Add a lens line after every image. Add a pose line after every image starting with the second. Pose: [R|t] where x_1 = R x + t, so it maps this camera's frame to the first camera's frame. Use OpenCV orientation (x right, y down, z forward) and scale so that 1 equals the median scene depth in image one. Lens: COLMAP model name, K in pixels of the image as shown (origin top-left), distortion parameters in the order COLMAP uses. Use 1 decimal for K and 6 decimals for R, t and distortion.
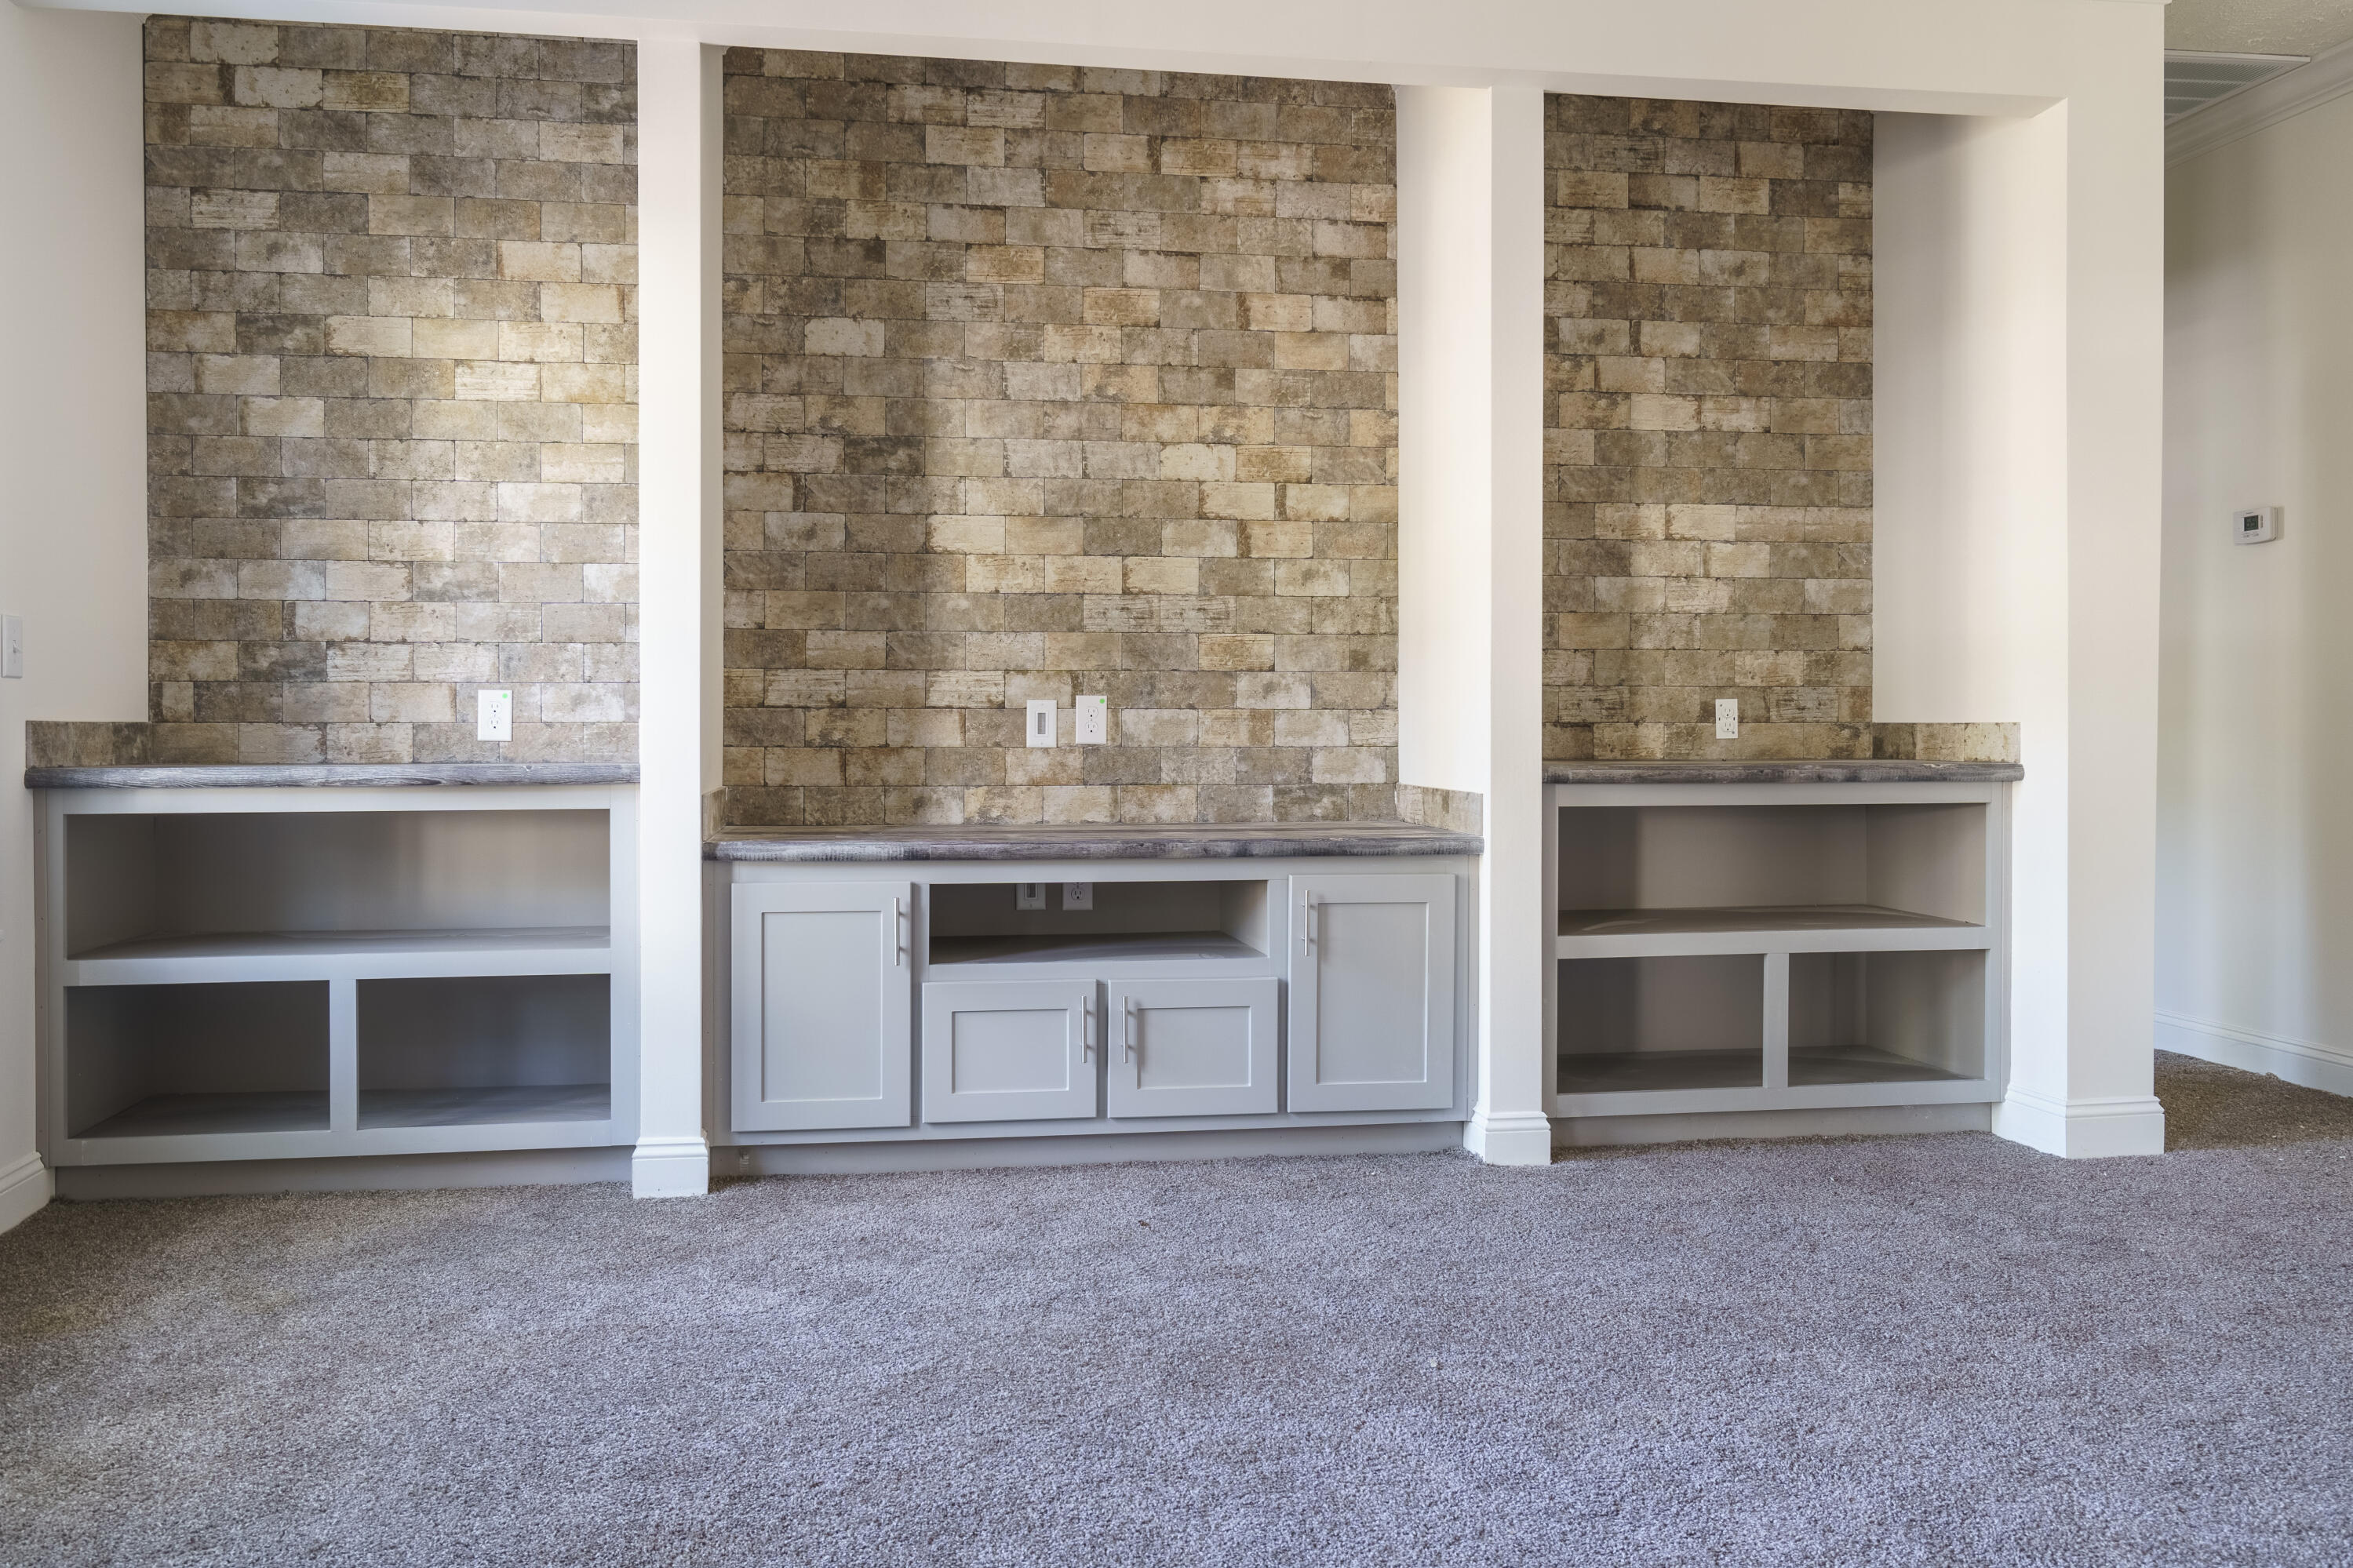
lens RADIAL K [[1716.5, 0, 1116.4], [0, 1716.5, 756.6], [0, 0, 1]] dist [0.005452, -0.001476]
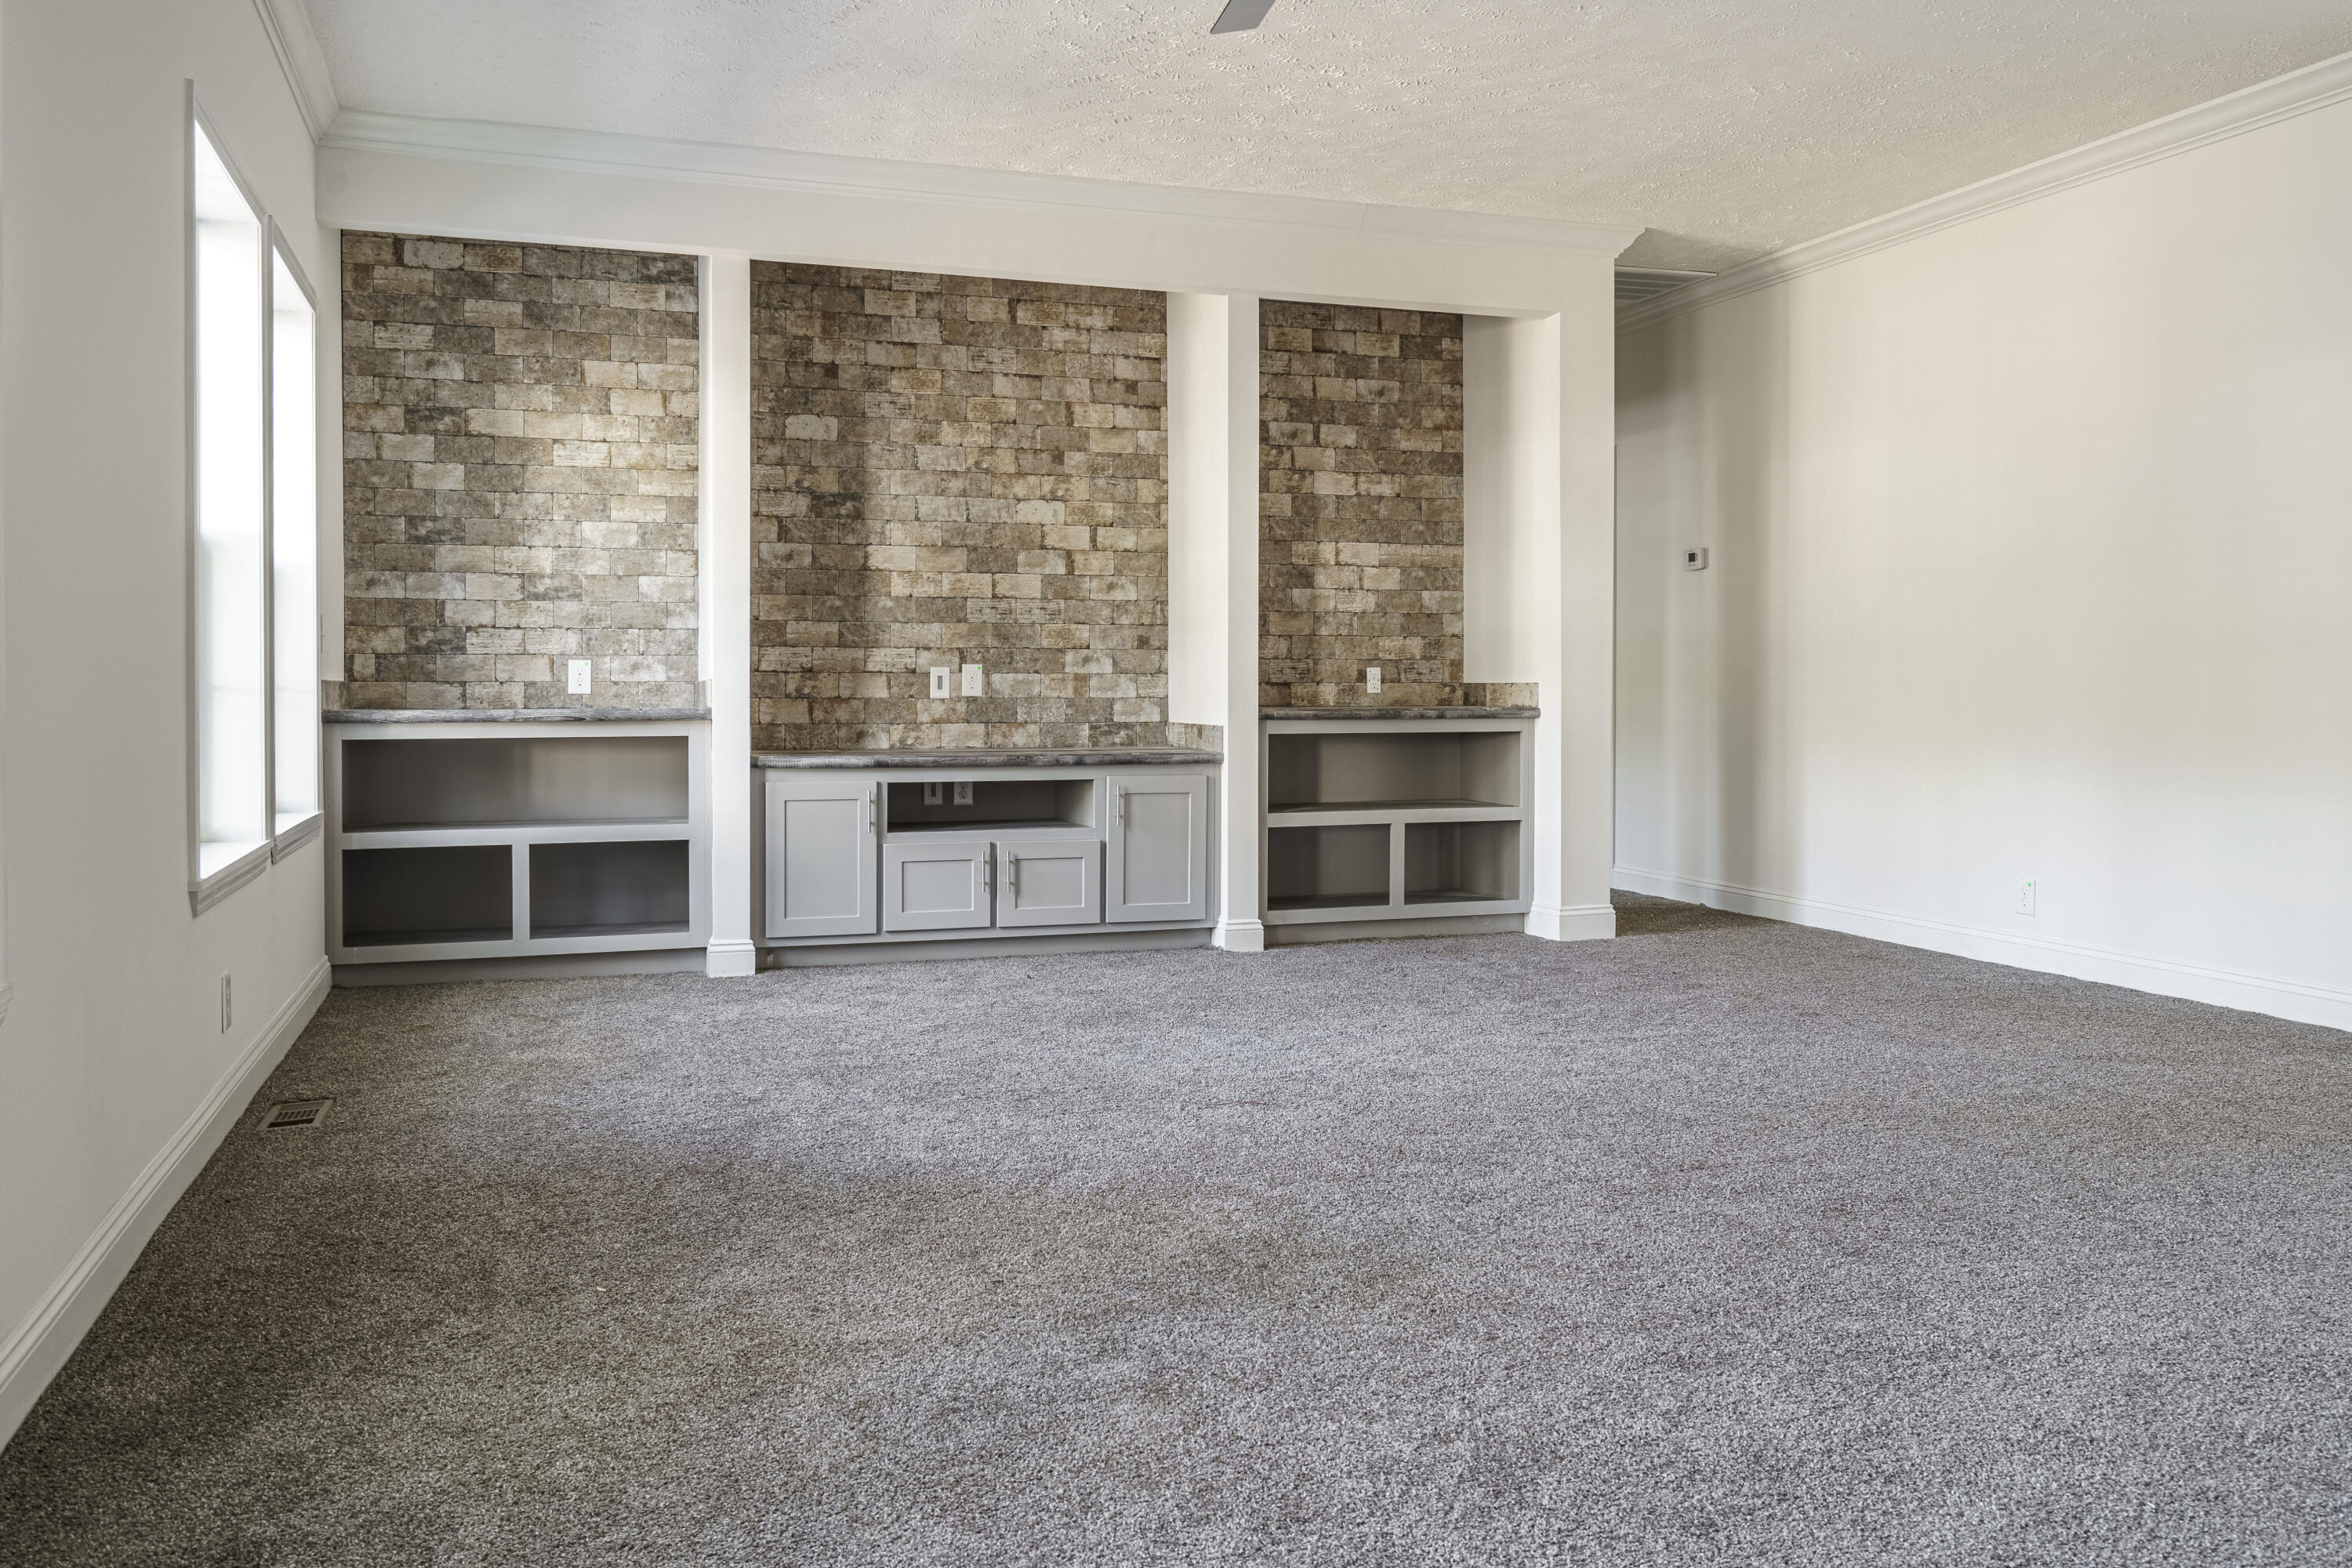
lens RADIAL K [[1715.9, 0, 1175.9], [0, 1715.9, 778.1], [0, 0, 1]] dist [0.005452, -0.001476]
pose [[0.981464, -0.009676, 0.191403, -0.136808], [0.002846, 0.999350, 0.035927, 0.011781], [-0.191626, -0.034717, 0.980854, -0.565458]]
